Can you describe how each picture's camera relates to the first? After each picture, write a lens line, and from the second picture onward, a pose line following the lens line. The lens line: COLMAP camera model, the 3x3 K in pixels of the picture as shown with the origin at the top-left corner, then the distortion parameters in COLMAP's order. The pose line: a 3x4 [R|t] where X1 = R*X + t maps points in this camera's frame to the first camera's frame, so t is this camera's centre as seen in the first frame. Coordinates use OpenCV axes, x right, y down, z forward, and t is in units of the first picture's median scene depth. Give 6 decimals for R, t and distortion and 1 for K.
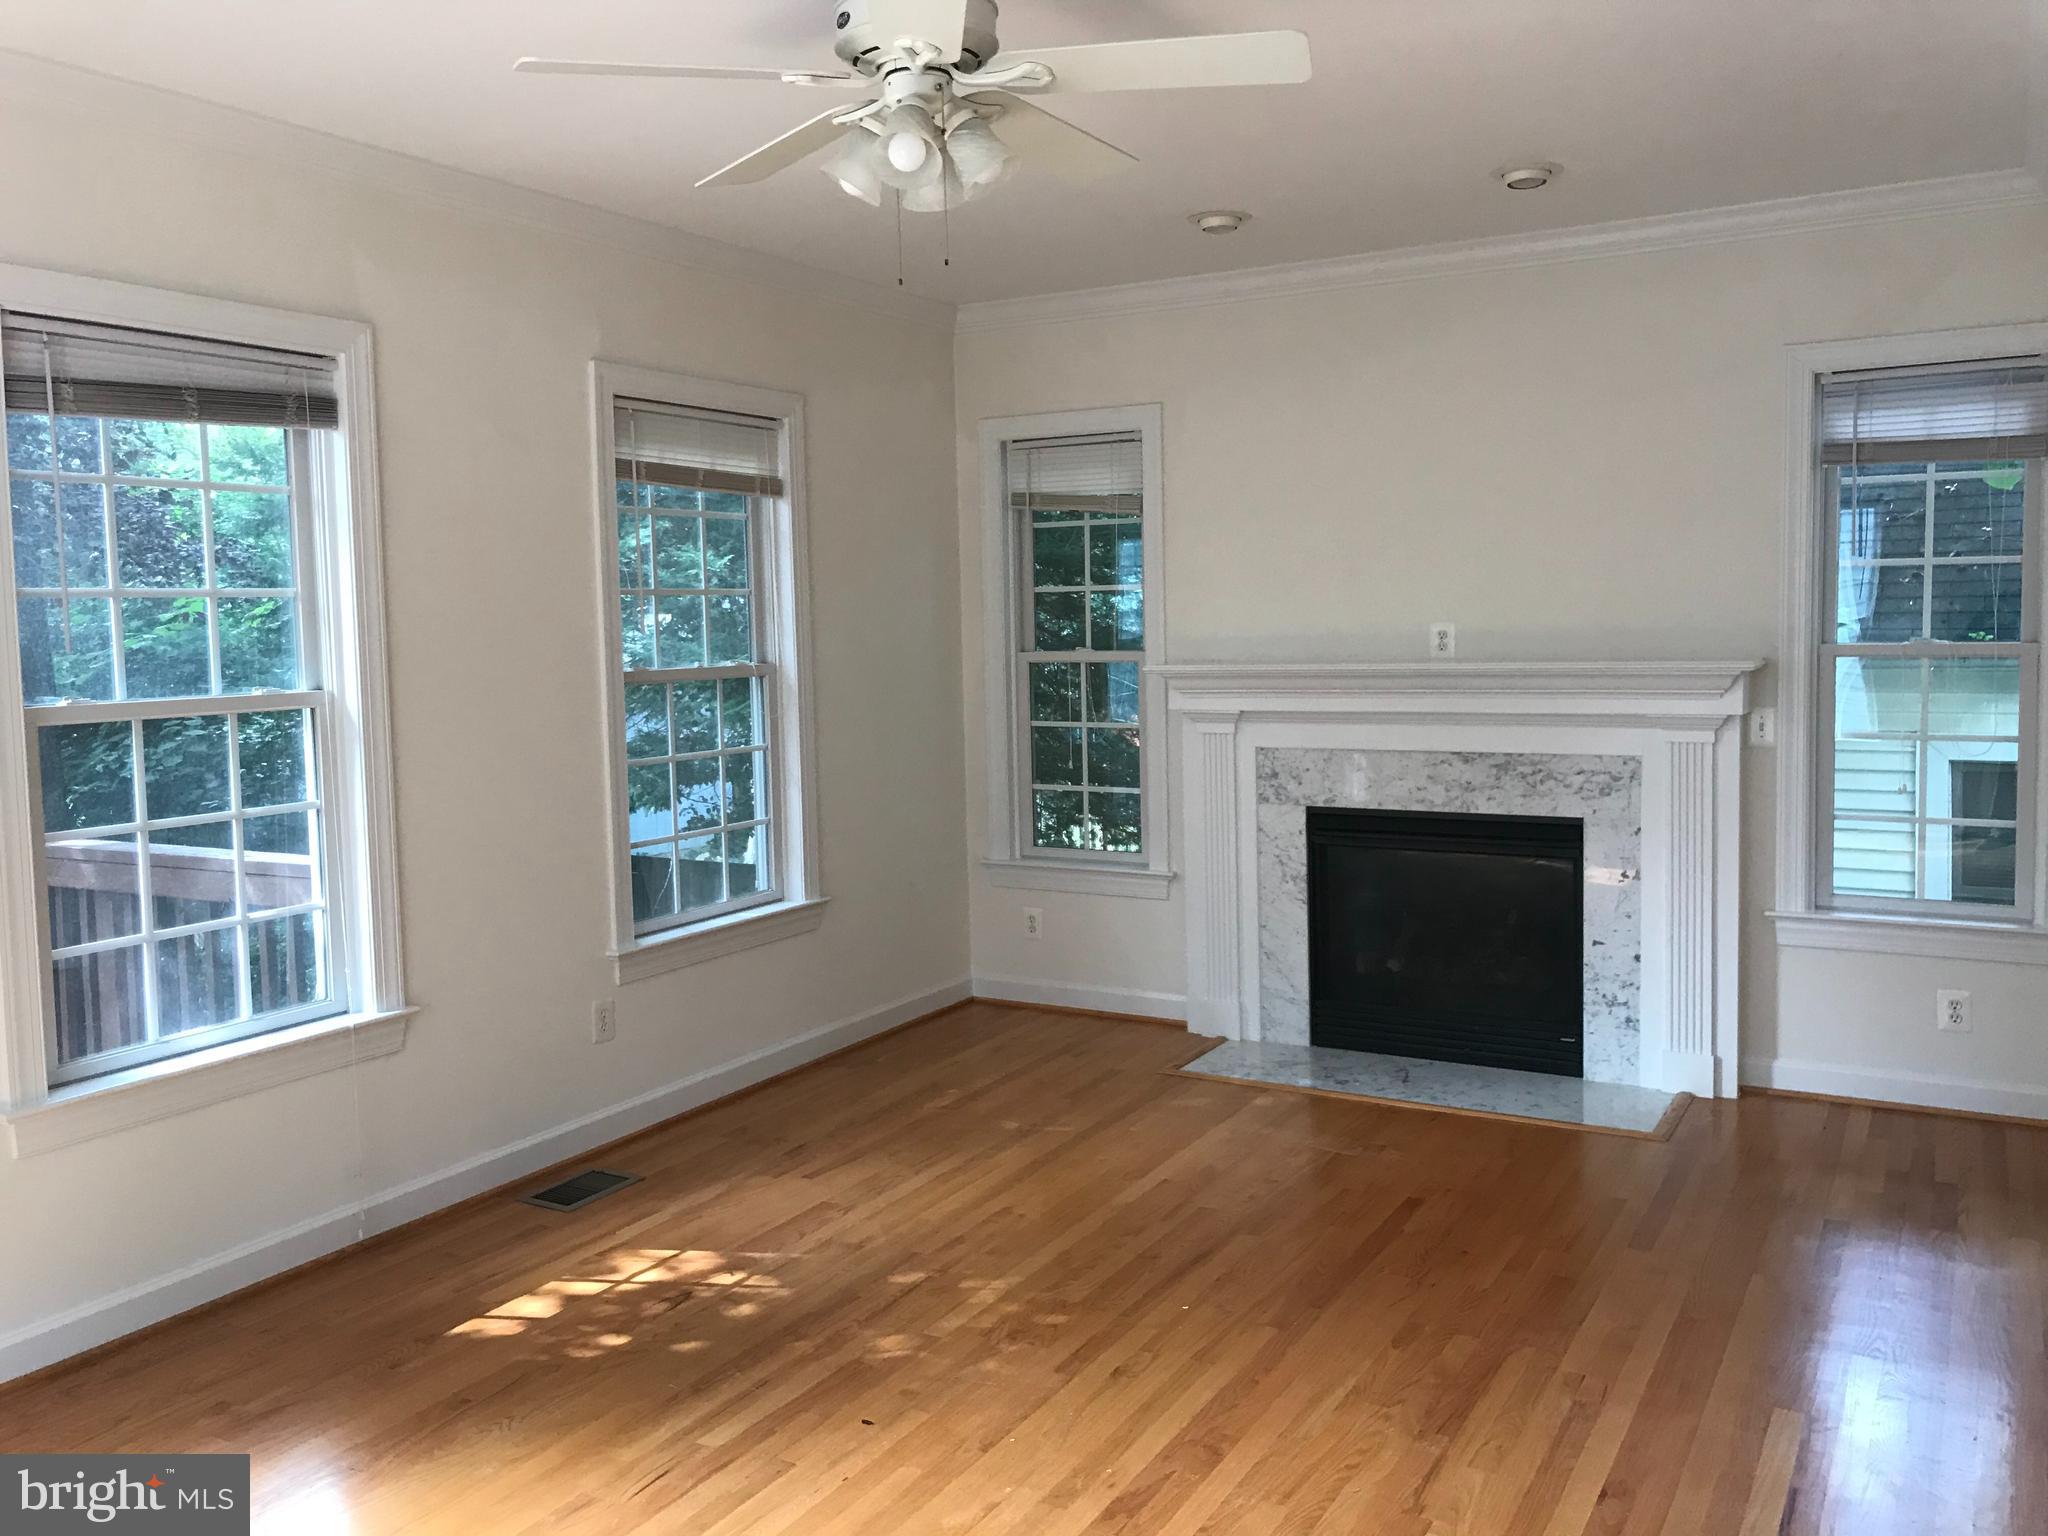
lens RADIAL K [[1679.4, 0, 1005.9], [0, 1679.4, 716.5], [0, 0, 1]] dist [0.053419, -0.058582]
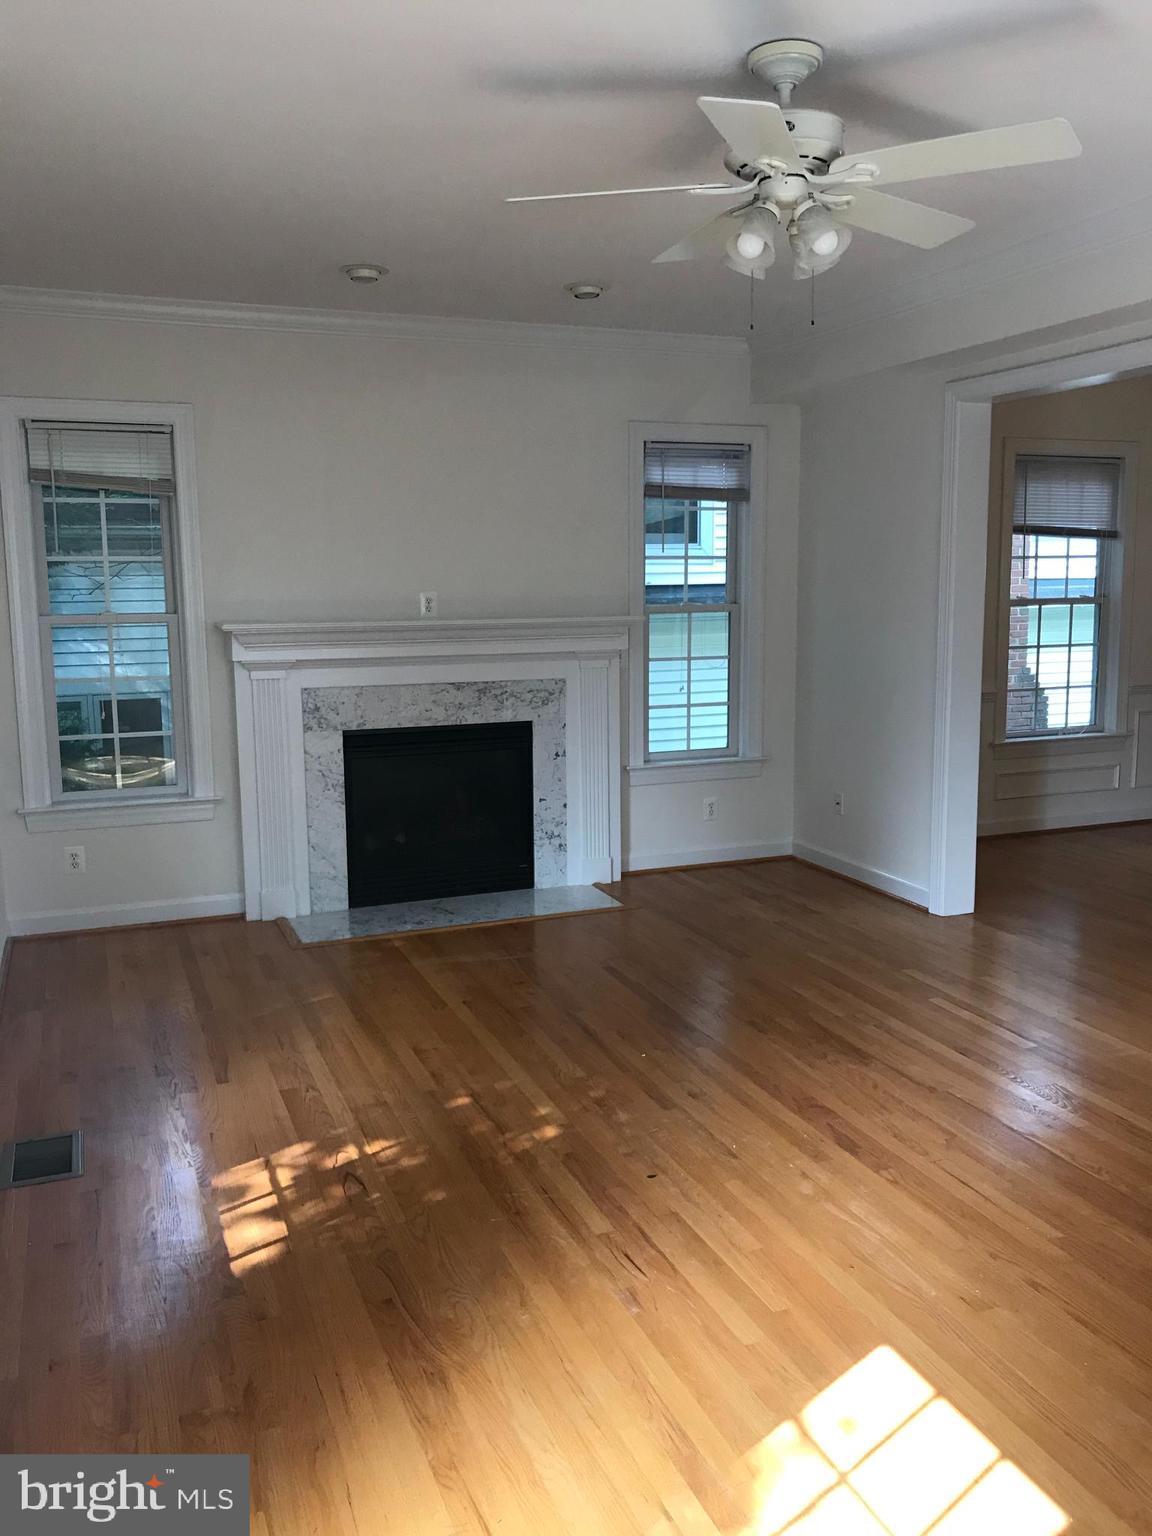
lens RADIAL K [[1259.6, 0, 572.3], [0, 1259.6, 767.5], [0, 0, 1]] dist [0.053419, -0.058582]
pose [[0.621931, -0.101879, 0.776416, -0.527477], [0.046093, 0.994544, 0.093579, -0.002825], [-0.781714, -0.022412, 0.623234, 0.258161]]
